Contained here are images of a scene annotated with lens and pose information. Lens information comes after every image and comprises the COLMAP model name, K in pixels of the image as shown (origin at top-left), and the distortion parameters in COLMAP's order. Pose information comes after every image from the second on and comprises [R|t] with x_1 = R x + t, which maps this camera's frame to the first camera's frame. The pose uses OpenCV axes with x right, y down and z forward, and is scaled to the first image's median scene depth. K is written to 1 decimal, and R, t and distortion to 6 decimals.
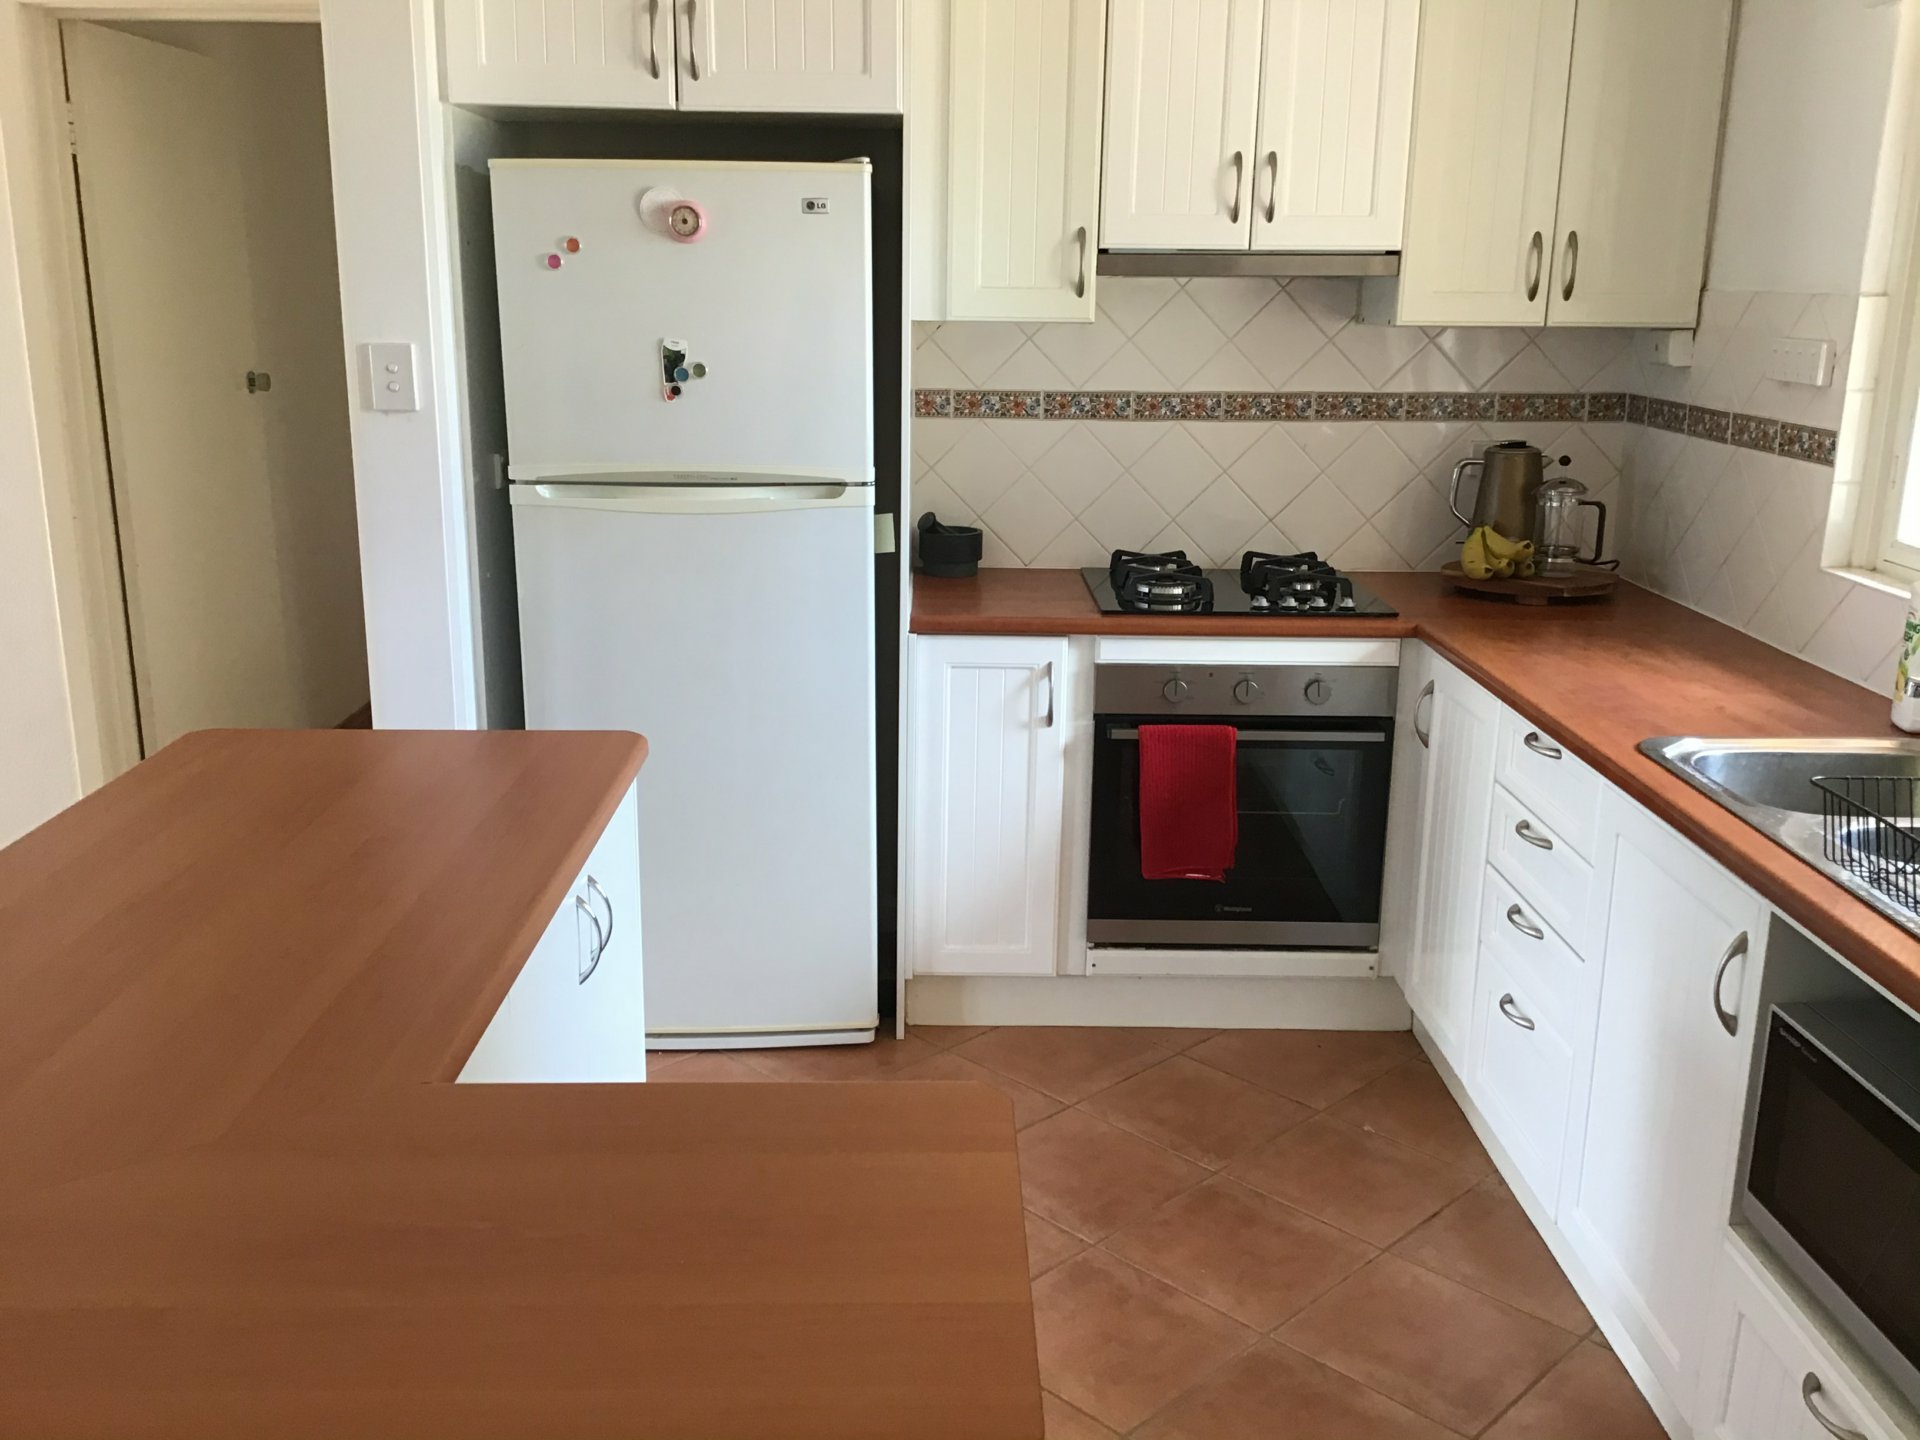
lens RADIAL K [[1715.7, 0, 958.8], [0, 1715.7, 725.5], [0, 0, 1]] dist [0.100566, -0.169848]
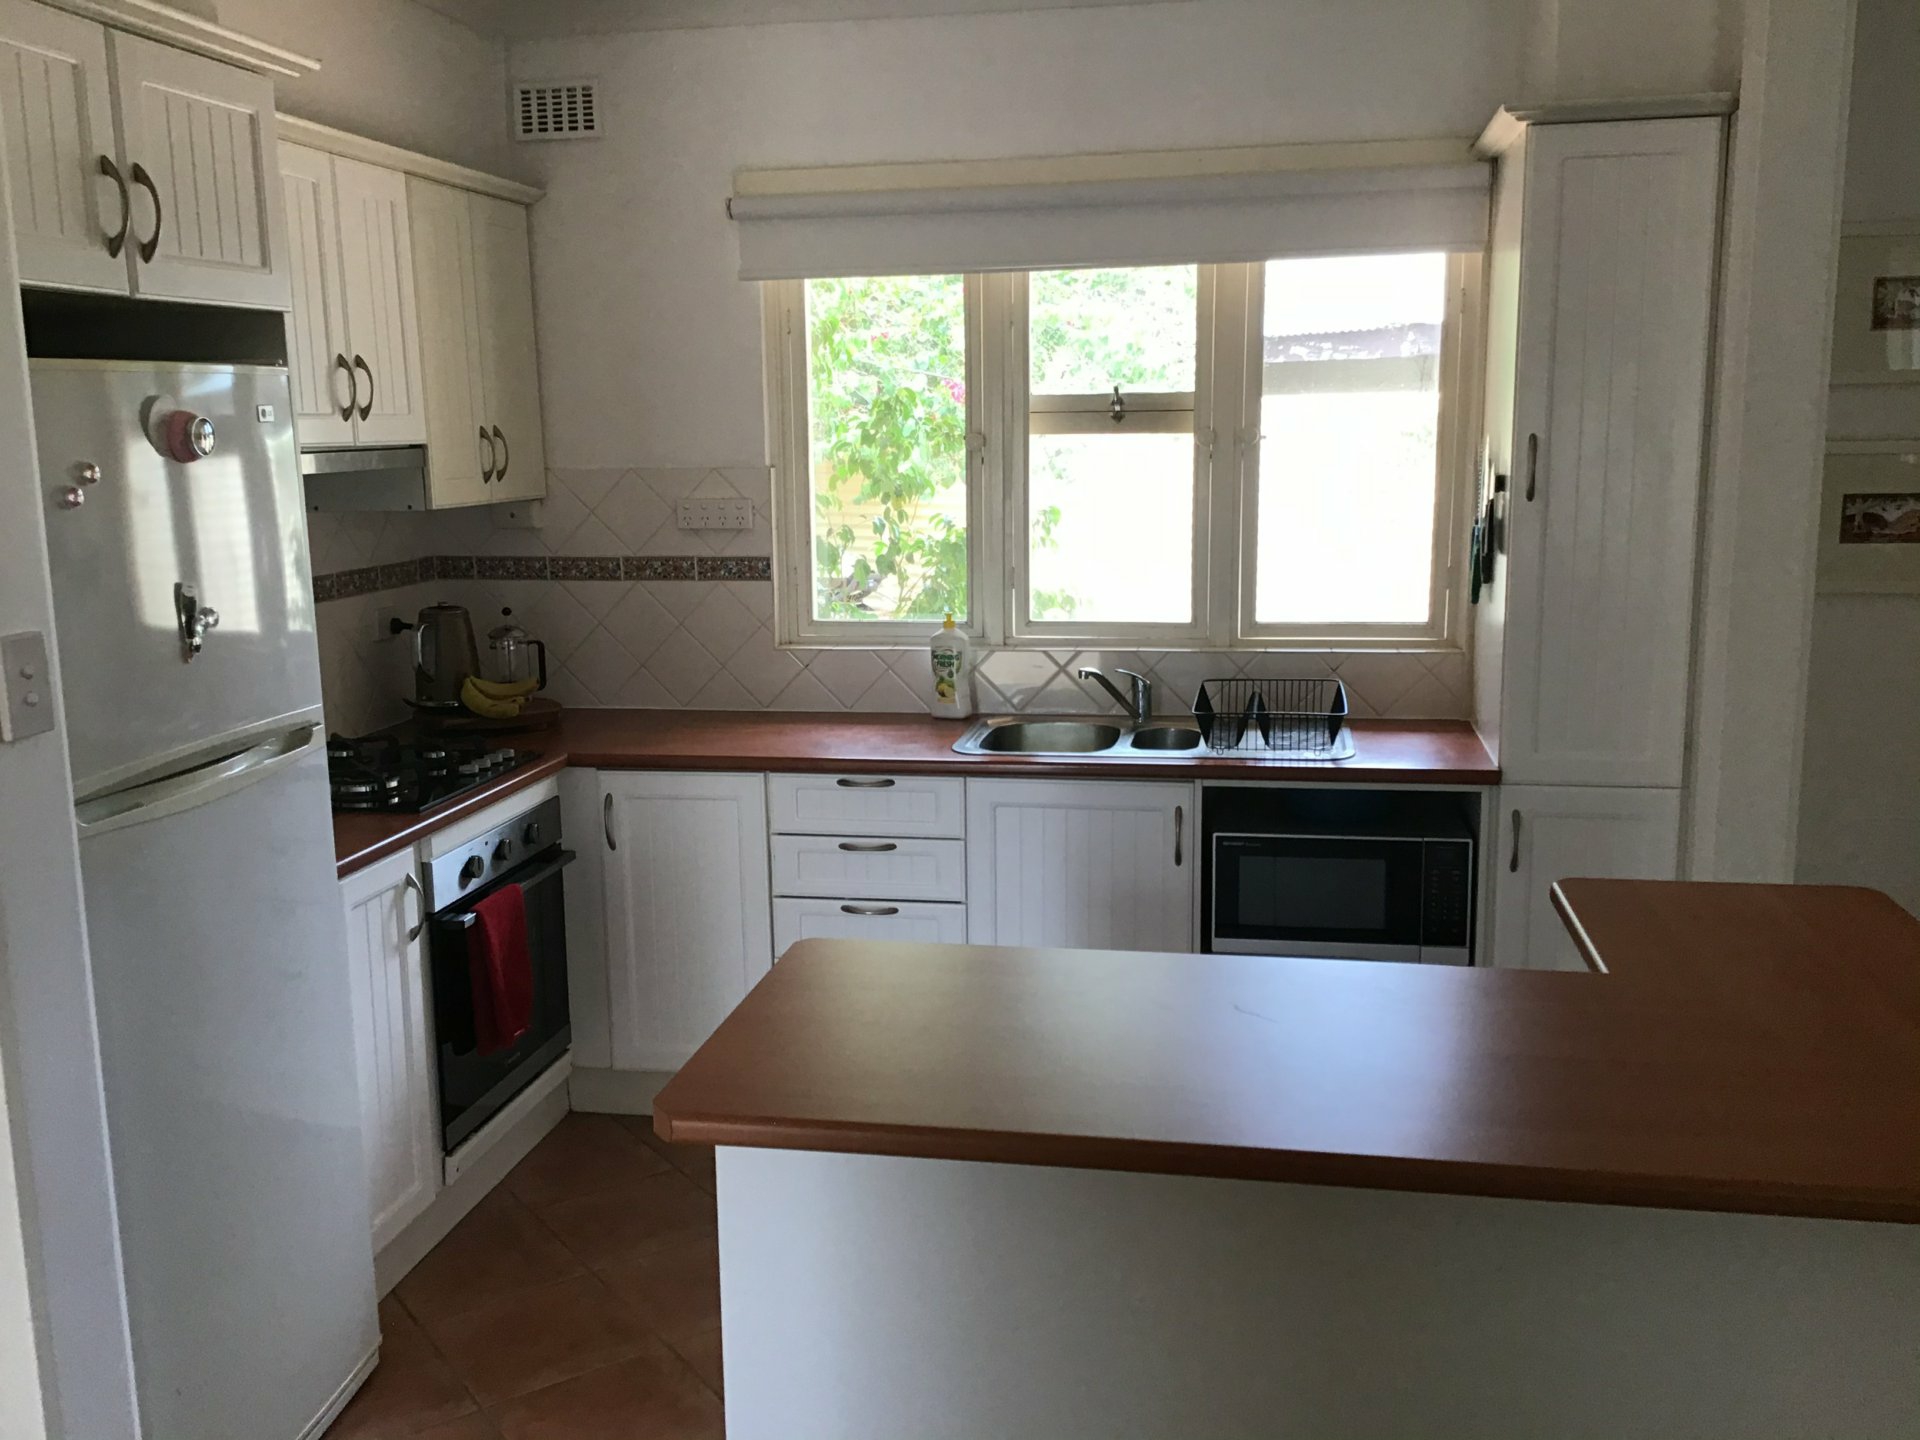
lens RADIAL K [[1715.7, 0, 955.1], [0, 1715.7, 722.3], [0, 0, 1]] dist [0.100566, -0.169848]
pose [[0.192504, -0.185788, 0.963548, -0.780249], [0.267245, 0.954725, 0.130694, -0.157388], [-0.944204, 0.232344, 0.233439, 0.458462]]
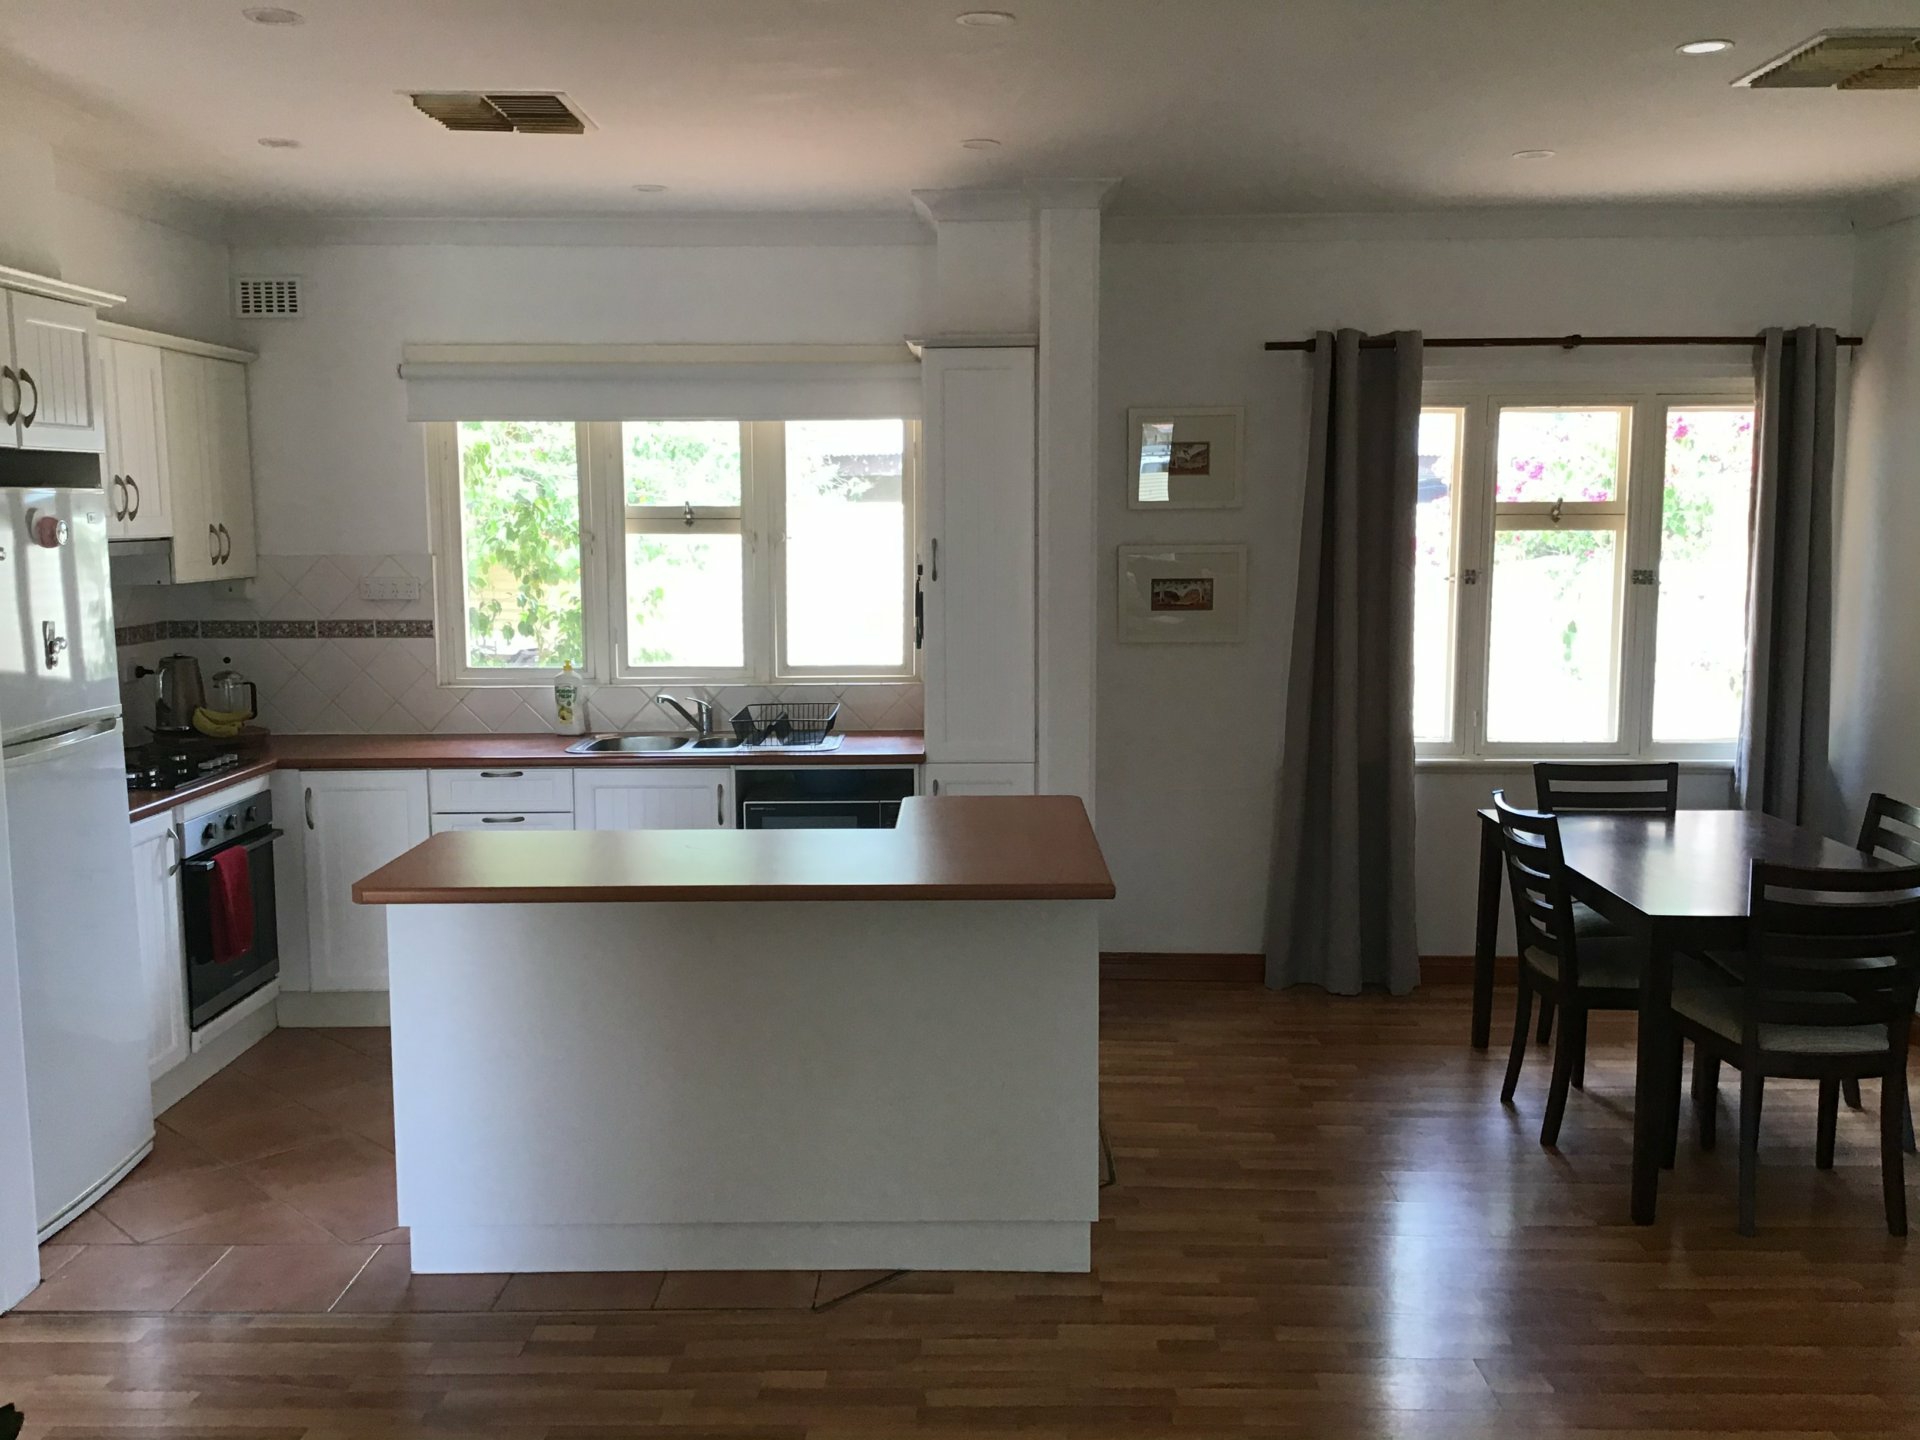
lens RADIAL K [[1715.7, 0, 969.2], [0, 1715.7, 711.2], [0, 0, 1]] dist [0.100566, -0.169848]
pose [[0.010902, -0.127015, 0.991841, -1.296404], [0.259587, 0.958253, 0.119860, -0.125341], [-0.965658, 0.256162, 0.043418, 0.280623]]
